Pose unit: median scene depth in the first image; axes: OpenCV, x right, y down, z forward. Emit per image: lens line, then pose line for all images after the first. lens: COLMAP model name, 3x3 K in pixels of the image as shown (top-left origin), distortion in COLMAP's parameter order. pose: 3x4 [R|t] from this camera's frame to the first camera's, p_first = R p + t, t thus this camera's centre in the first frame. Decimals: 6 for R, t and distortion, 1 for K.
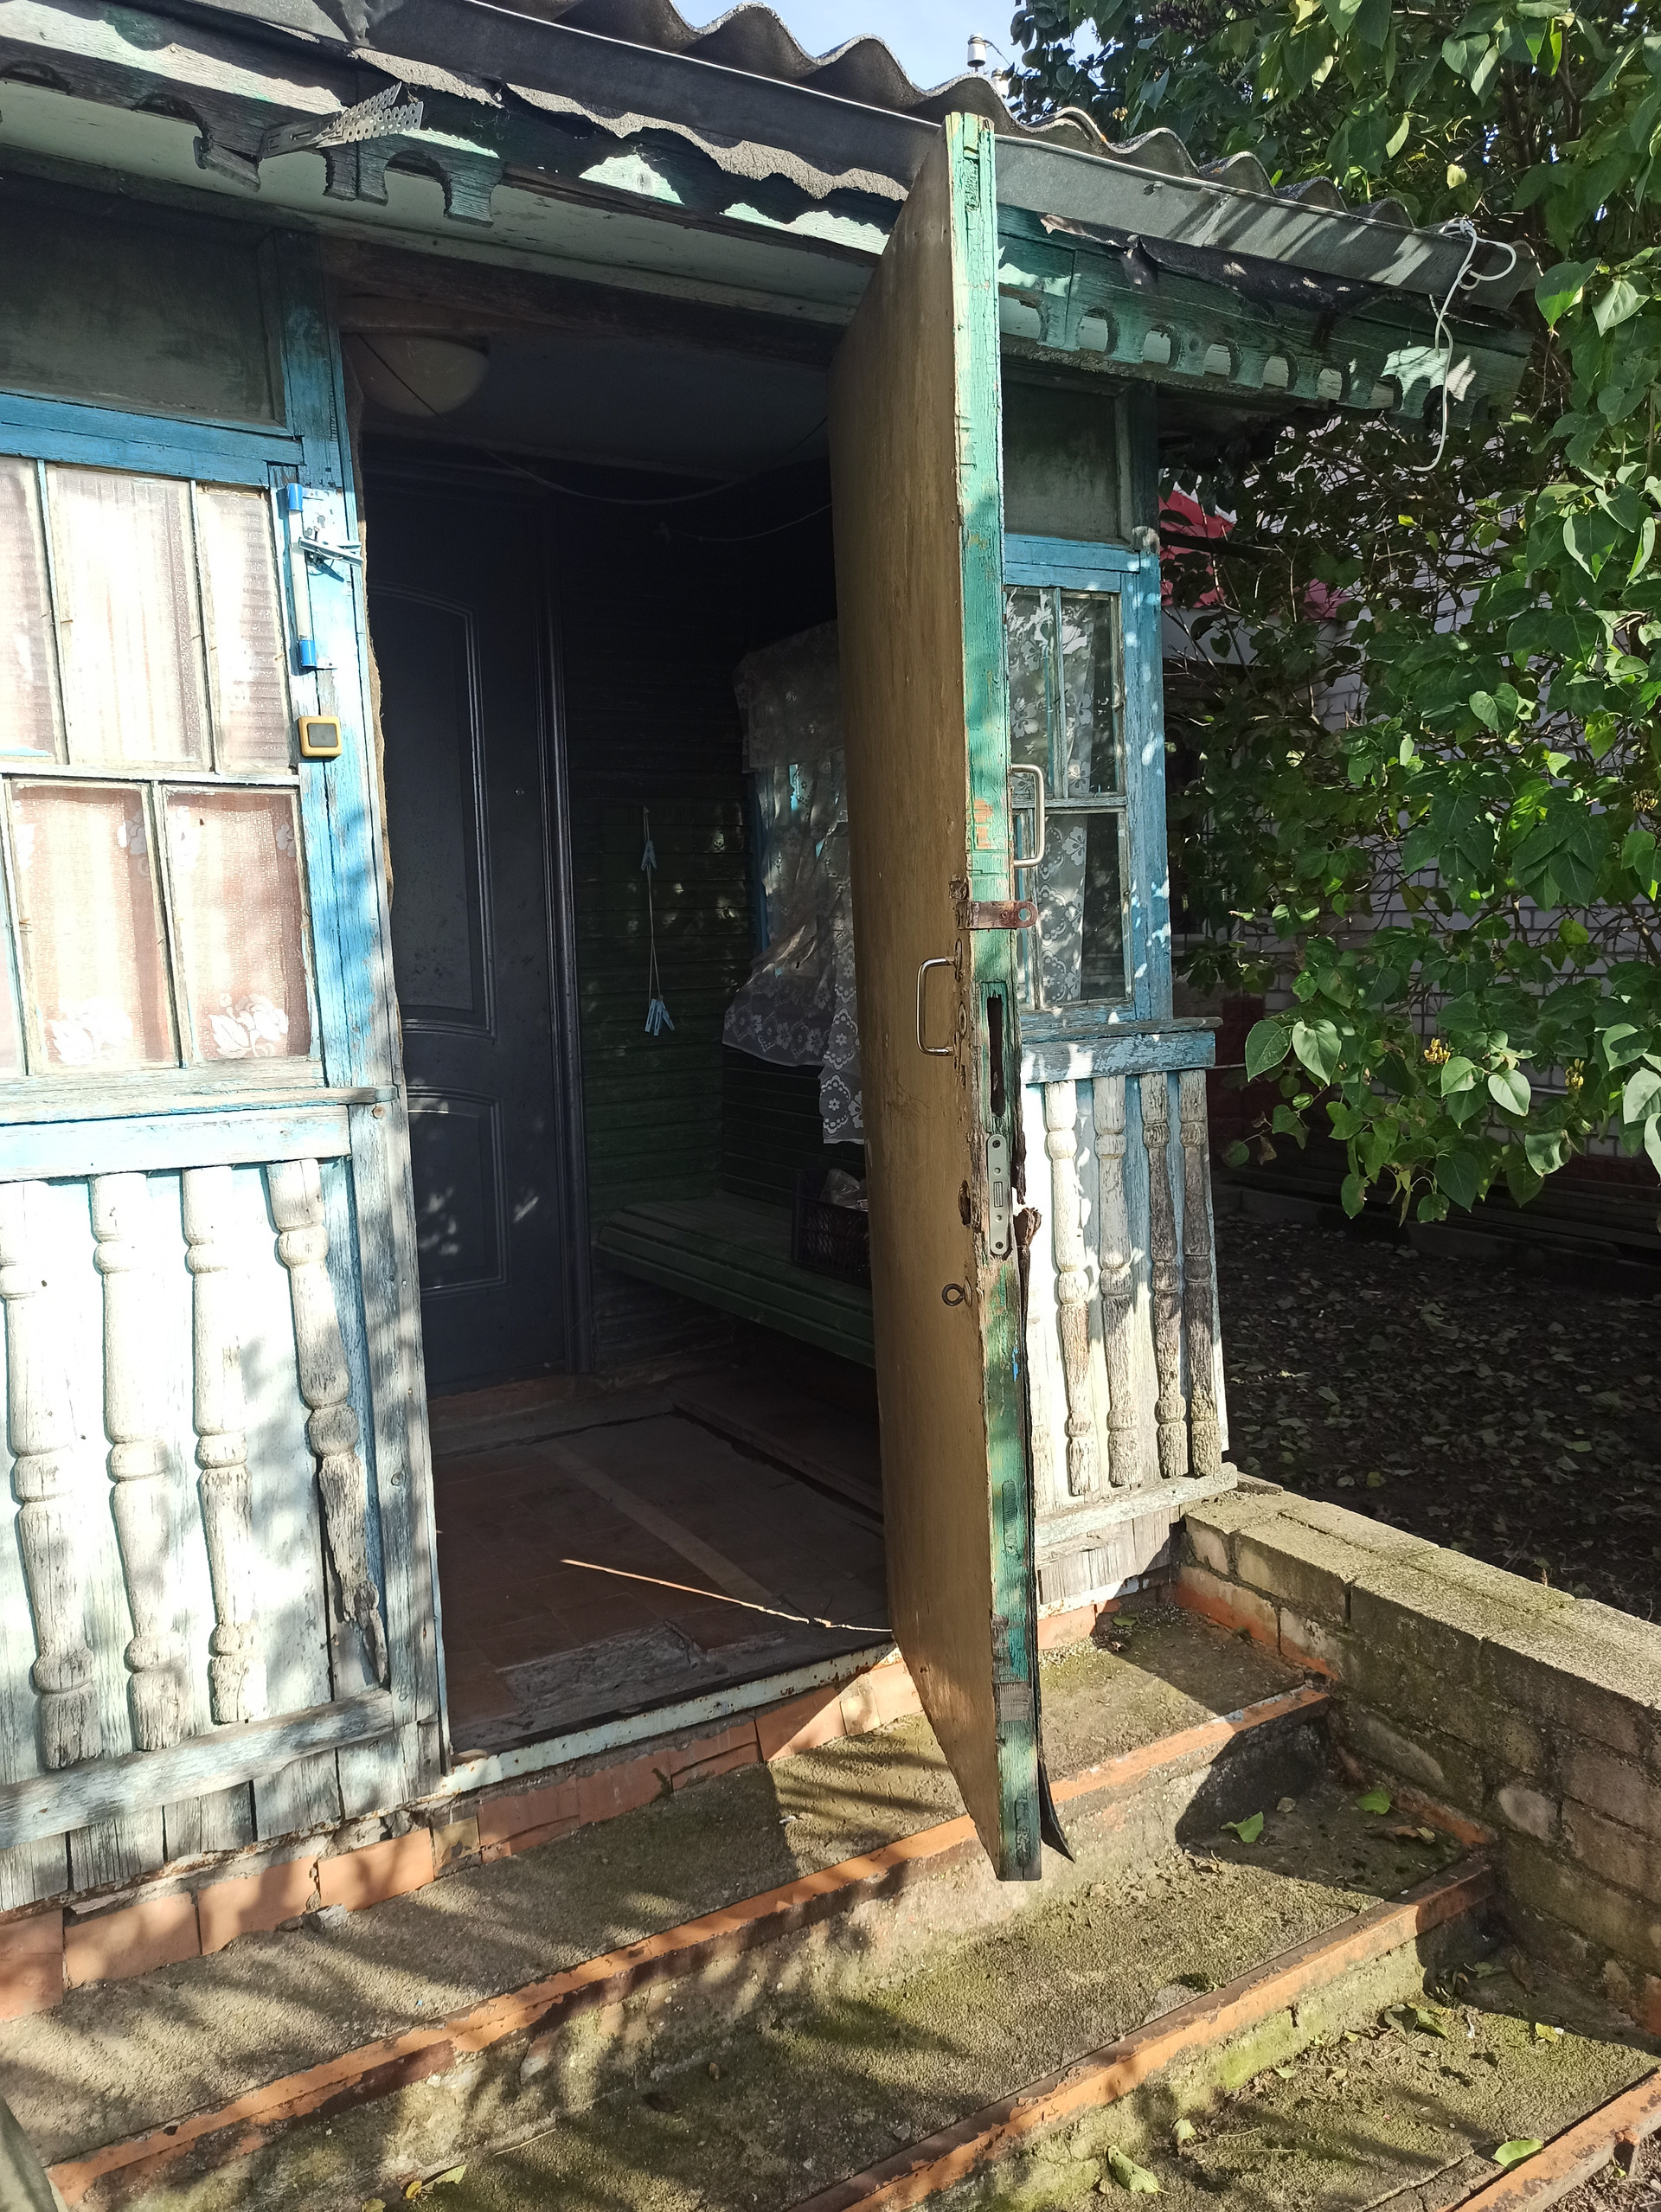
lens RADIAL K [[1640.0, 0, 831.6], [0, 1640.0, 1108.9], [0, 0, 1]] dist [0.052553, -0.039496]
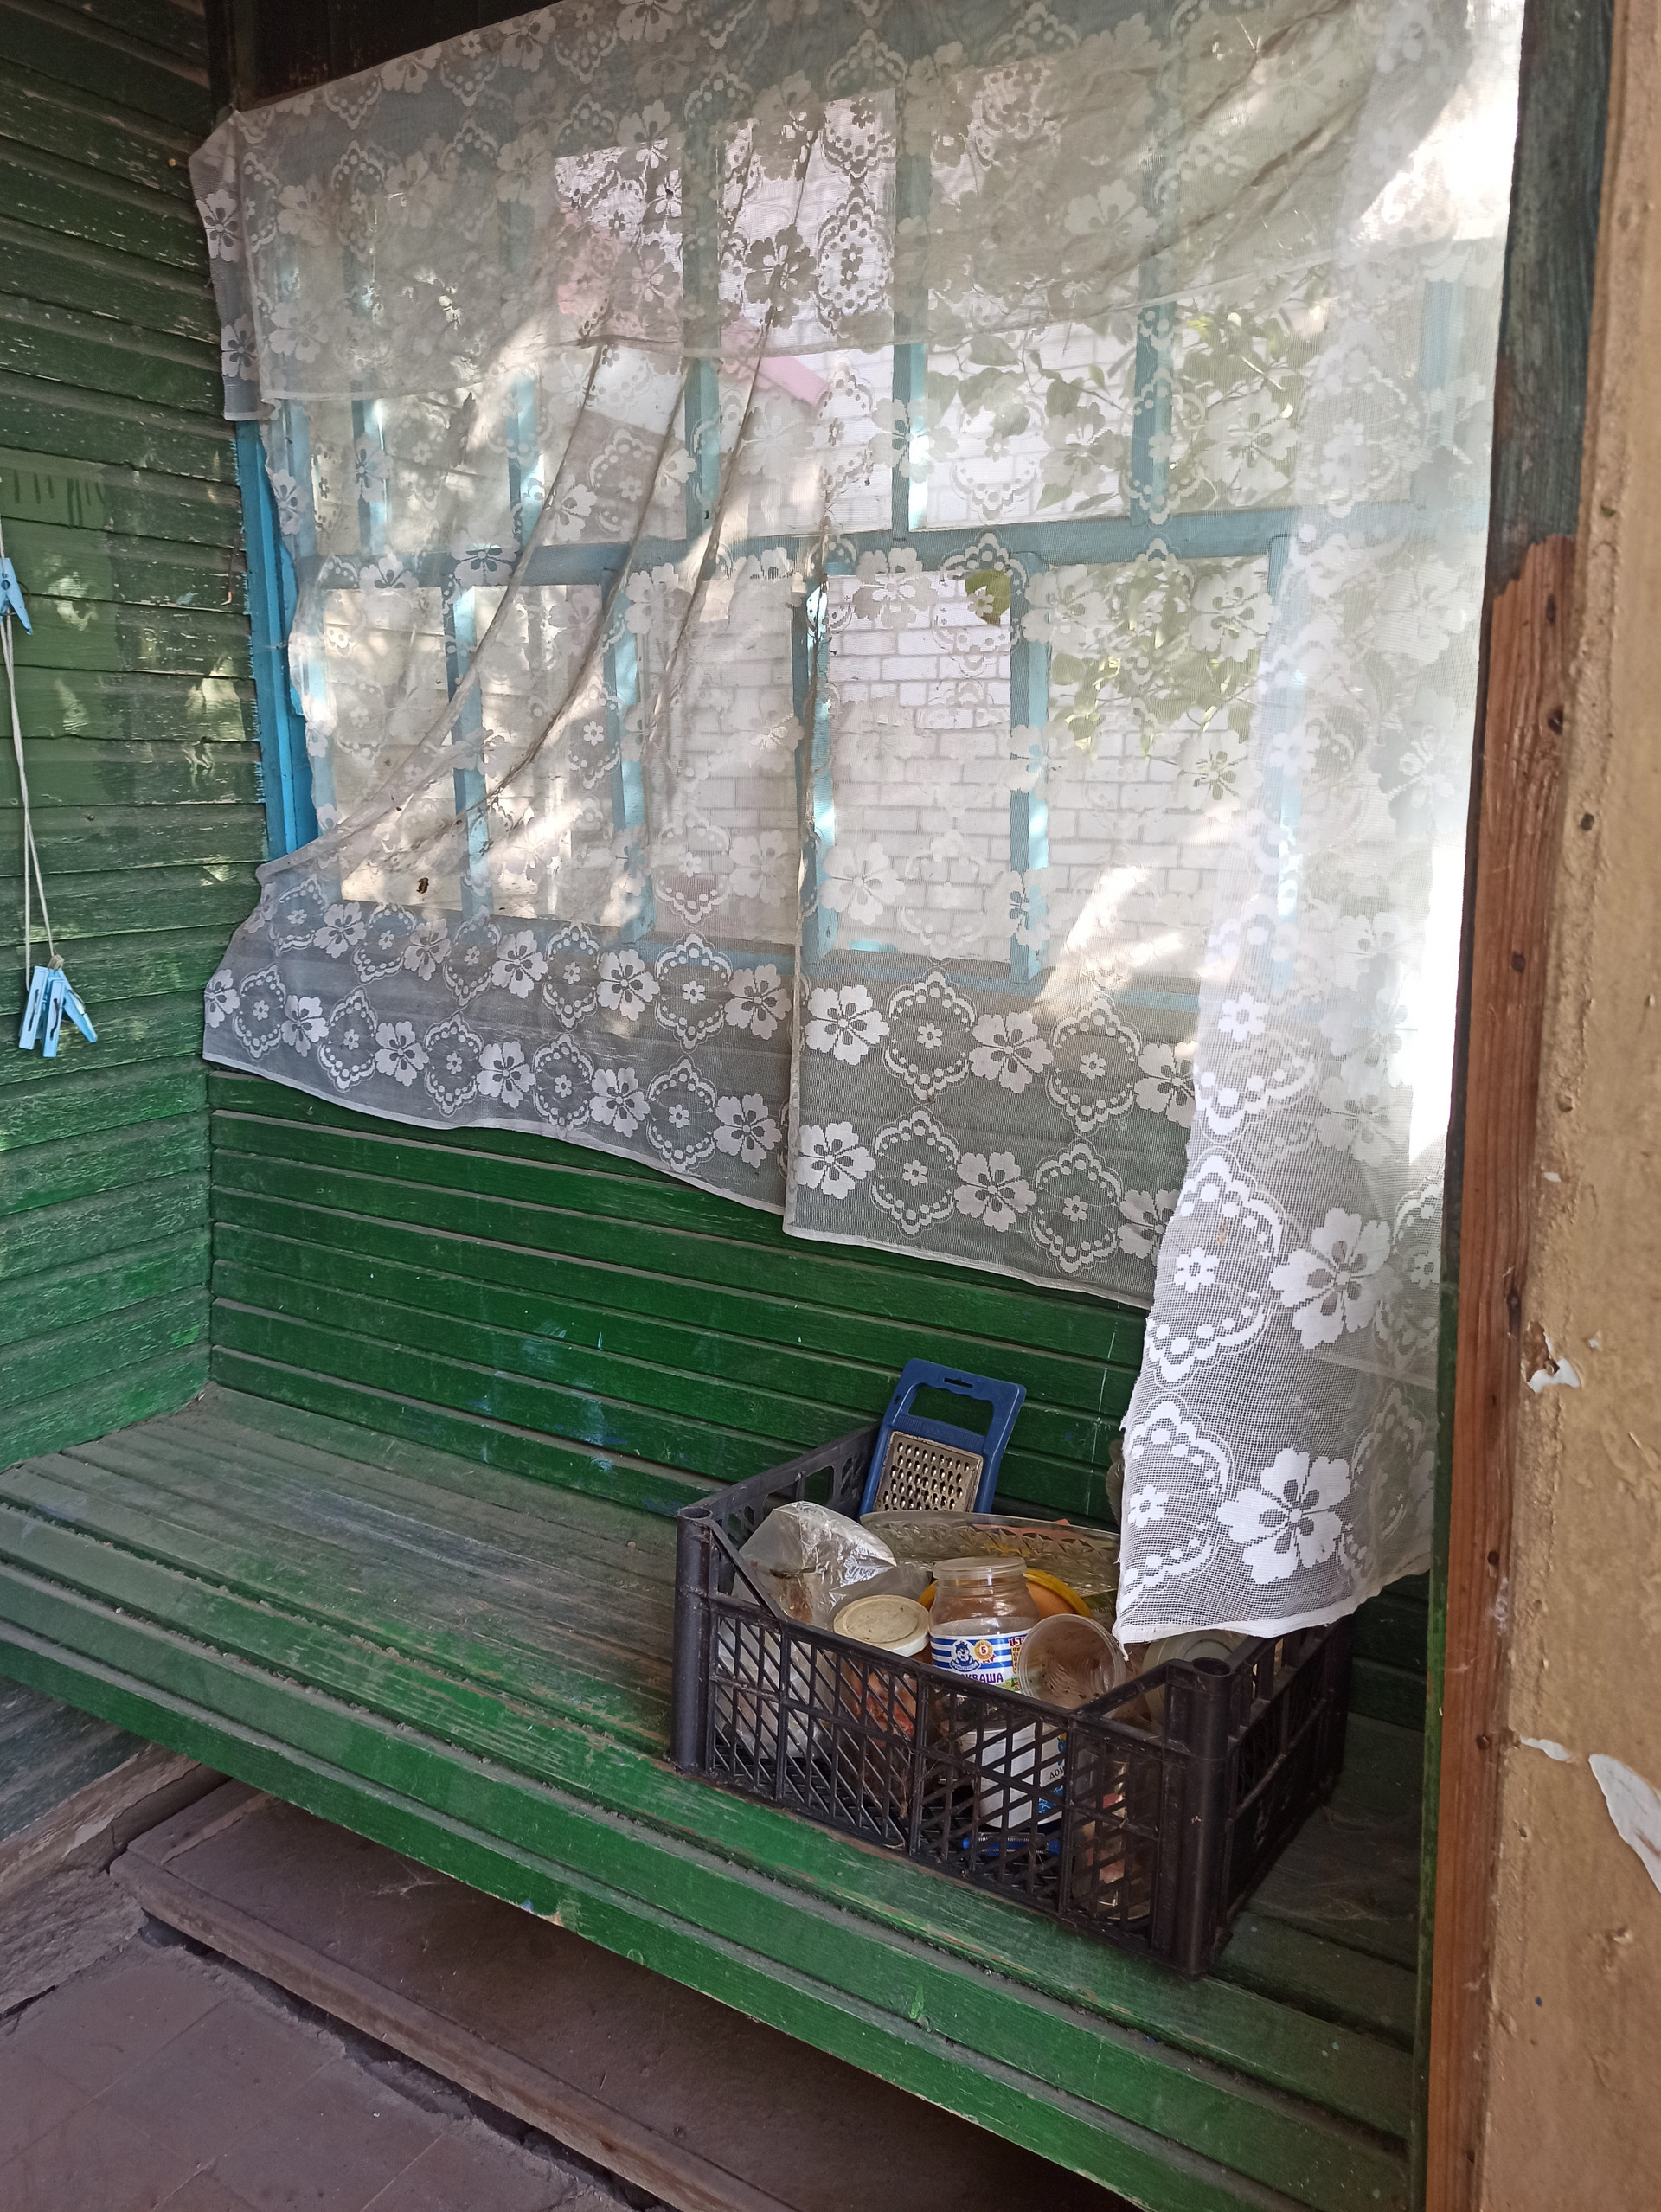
lens RADIAL K [[1640.0, 0, 833.5], [0, 1640.0, 1101.7], [0, 0, 1]] dist [0.052553, -0.039496]
pose [[0.893349, -0.057708, 0.445644, -0.117406], [0.018286, 0.995567, 0.092263, -0.067722], [-0.448992, -0.074274, 0.890443, 0.549398]]
